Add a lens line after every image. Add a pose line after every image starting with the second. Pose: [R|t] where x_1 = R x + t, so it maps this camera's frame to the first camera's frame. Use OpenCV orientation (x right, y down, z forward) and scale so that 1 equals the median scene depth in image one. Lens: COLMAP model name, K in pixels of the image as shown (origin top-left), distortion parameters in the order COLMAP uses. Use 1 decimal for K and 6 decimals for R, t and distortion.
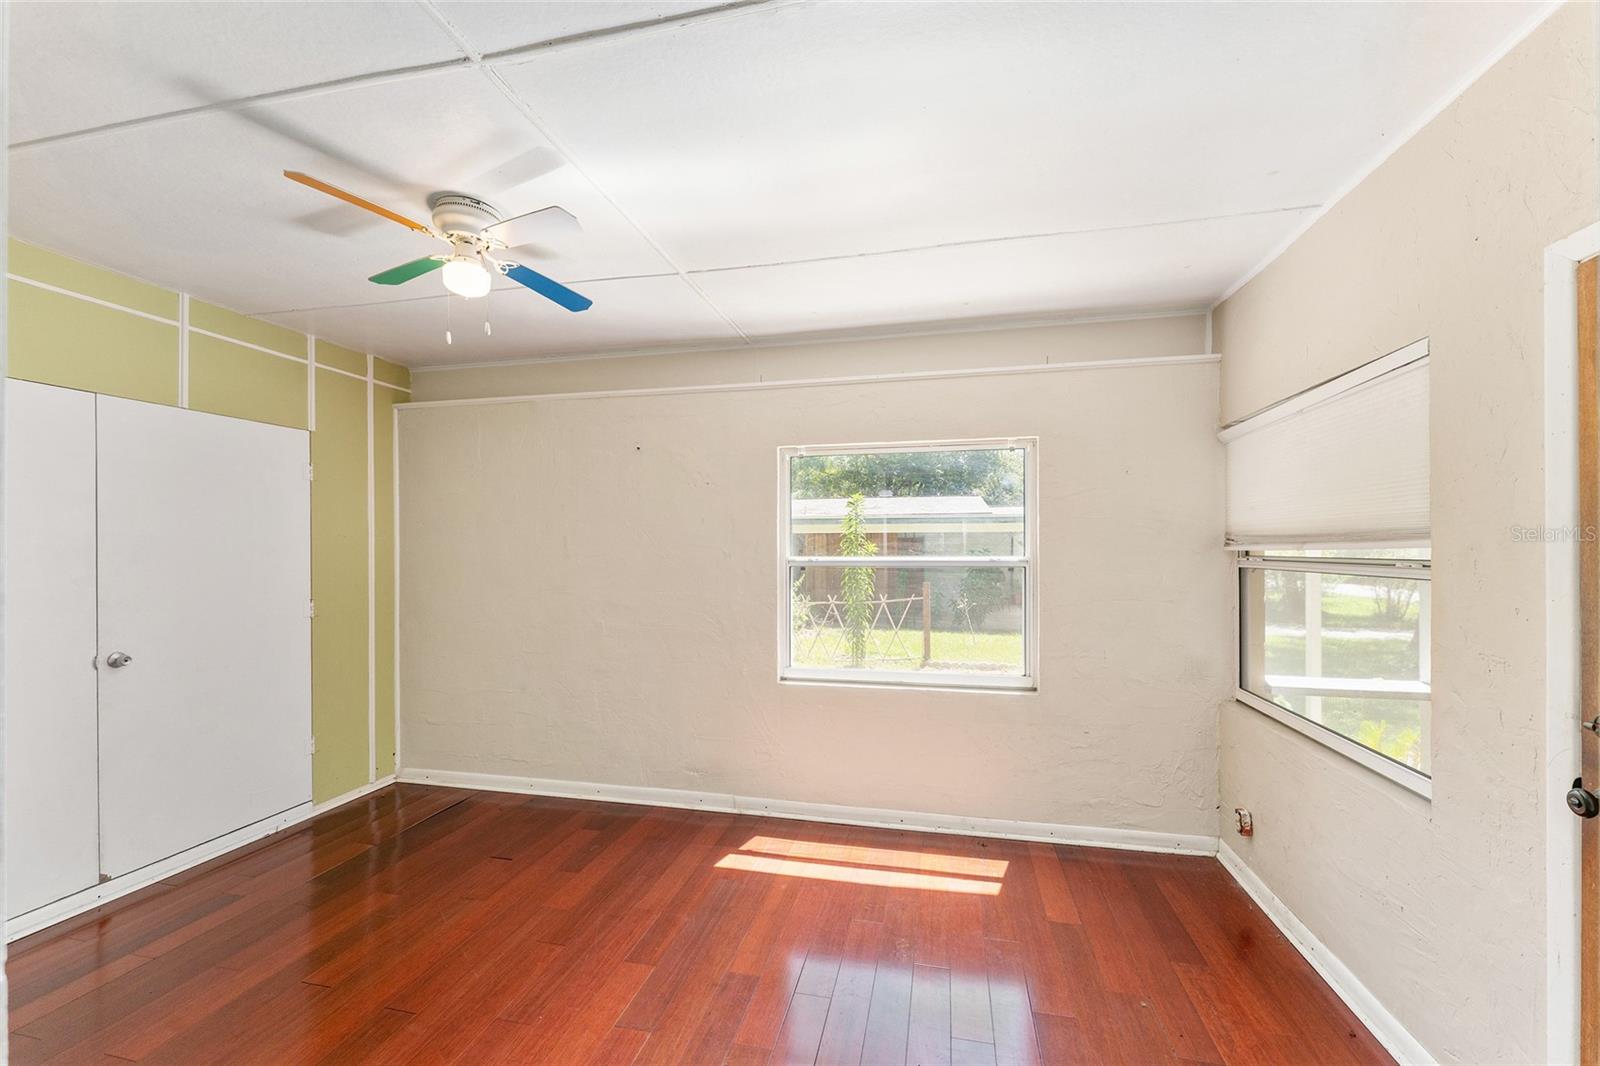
lens RADIAL K [[648.2, 0, 796.5], [0, 648.2, 546.8], [0, 0, 1]] dist [-0.000976, 0.000191]
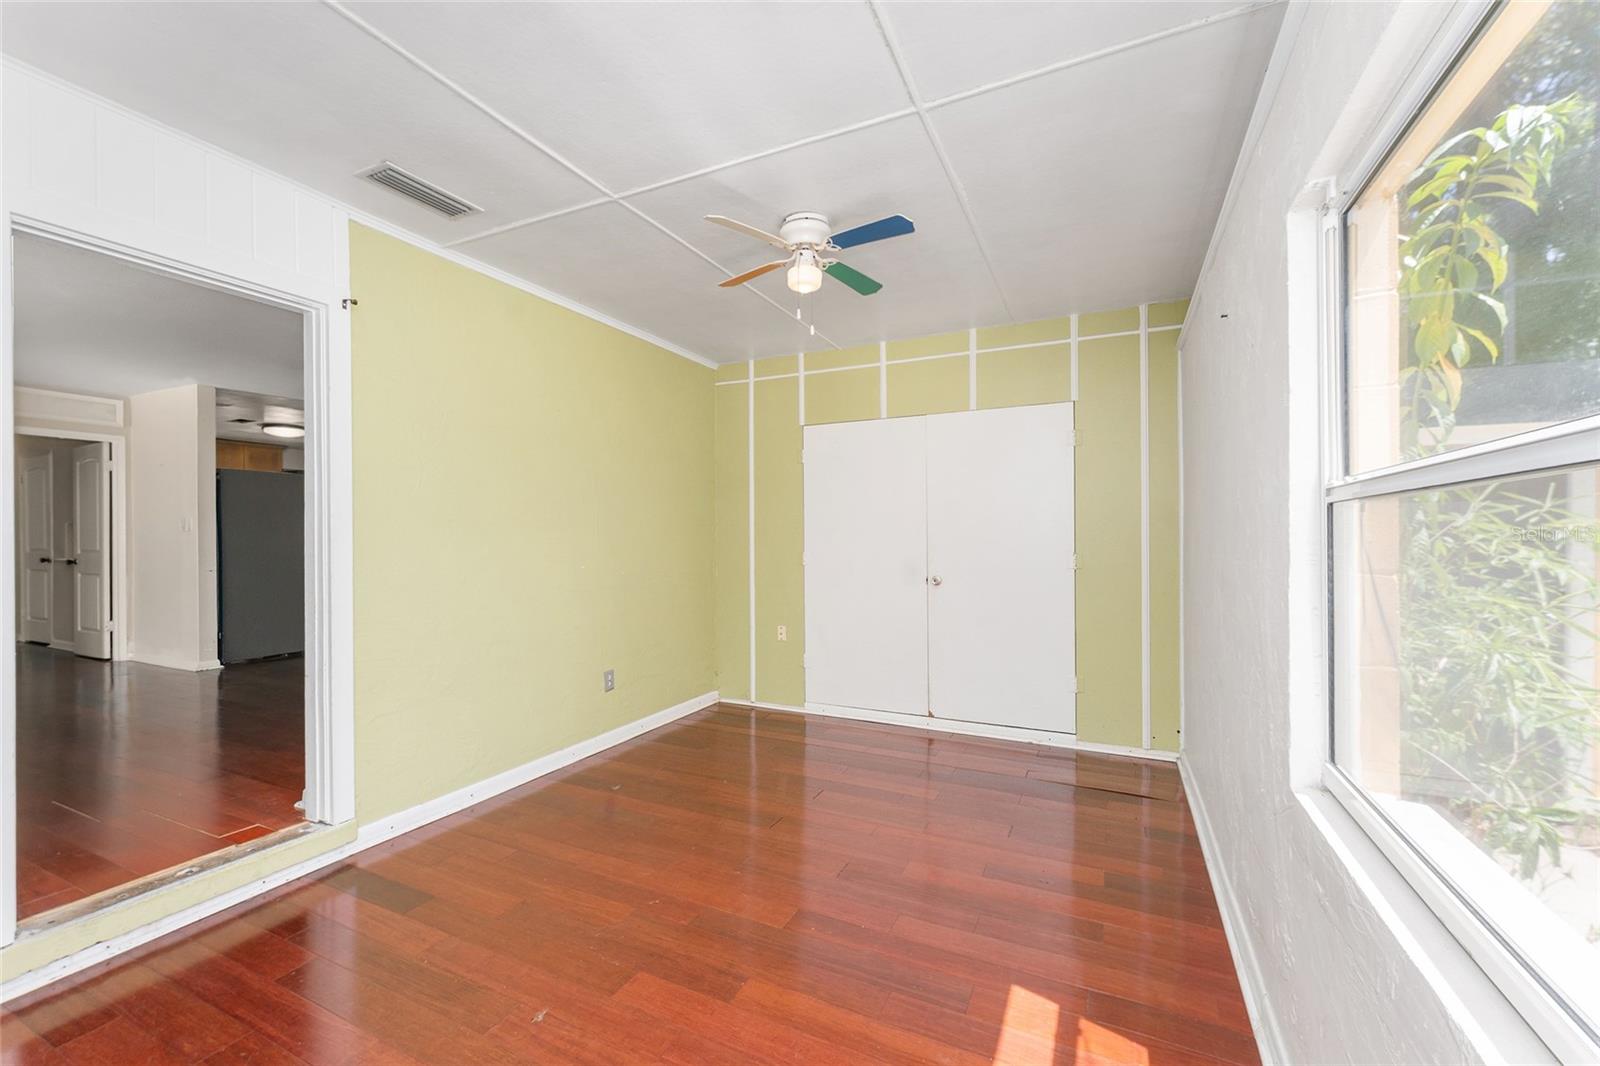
lens RADIAL K [[648.2, 0, 791.7], [0, 648.2, 537.3], [0, 0, 1]] dist [-0.000976, 0.000191]
pose [[-0.234837, 0.001164, -0.972034, 0.447656], [0.008617, 0.999962, -0.000884, 0.052061], [0.971997, -0.008584, -0.234838, 0.801073]]
